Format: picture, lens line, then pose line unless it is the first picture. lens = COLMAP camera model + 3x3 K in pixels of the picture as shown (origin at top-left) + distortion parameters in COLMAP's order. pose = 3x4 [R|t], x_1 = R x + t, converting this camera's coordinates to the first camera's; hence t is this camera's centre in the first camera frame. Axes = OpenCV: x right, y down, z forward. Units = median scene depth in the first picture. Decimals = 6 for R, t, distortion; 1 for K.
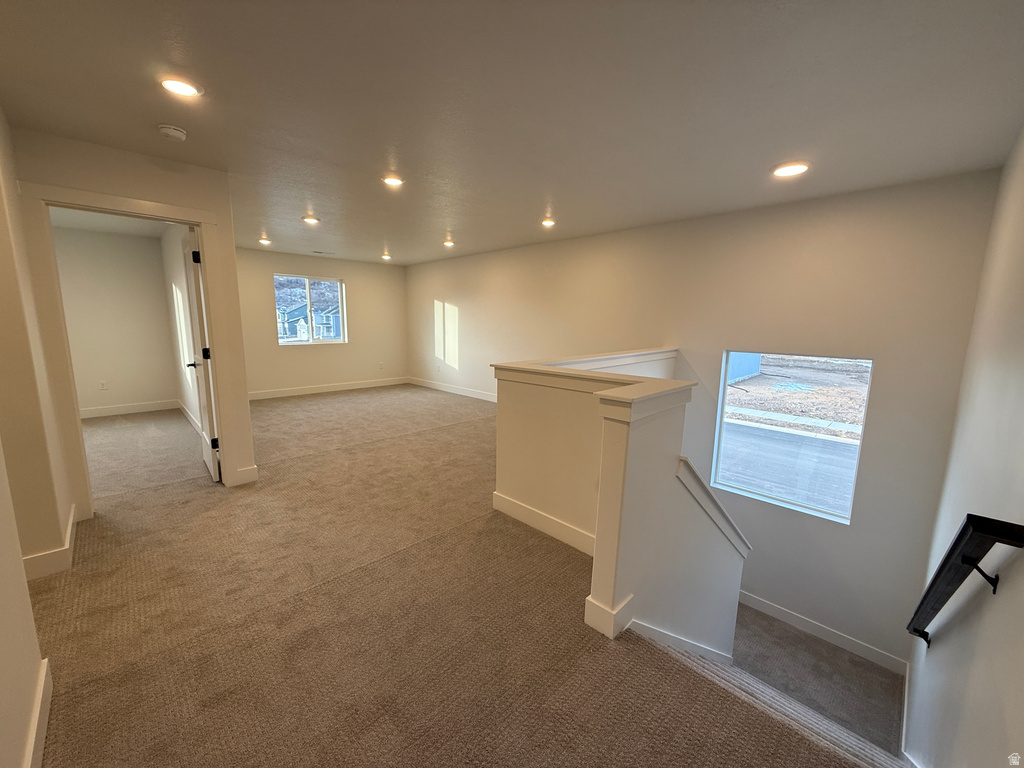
lens RADIAL K [[408.4, 0, 512.1], [0, 408.4, 385.0], [0, 0, 1]] dist [0.002038, 0.000461]
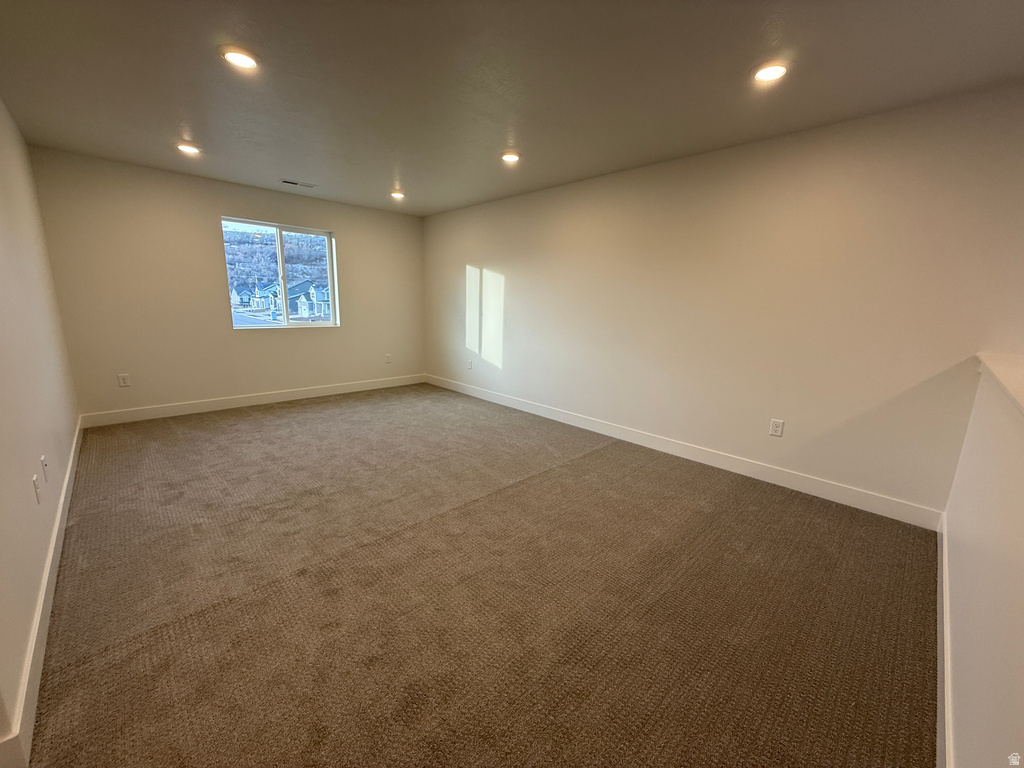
lens RADIAL K [[408.4, 0, 511.7], [0, 408.4, 383.8], [0, 0, 1]] dist [0.002038, 0.000461]
pose [[0.999866, 0.015247, -0.006040, -0.109459], [-0.014958, 0.998862, 0.045296, -0.042581], [0.006724, -0.045200, 0.998955, 0.315732]]
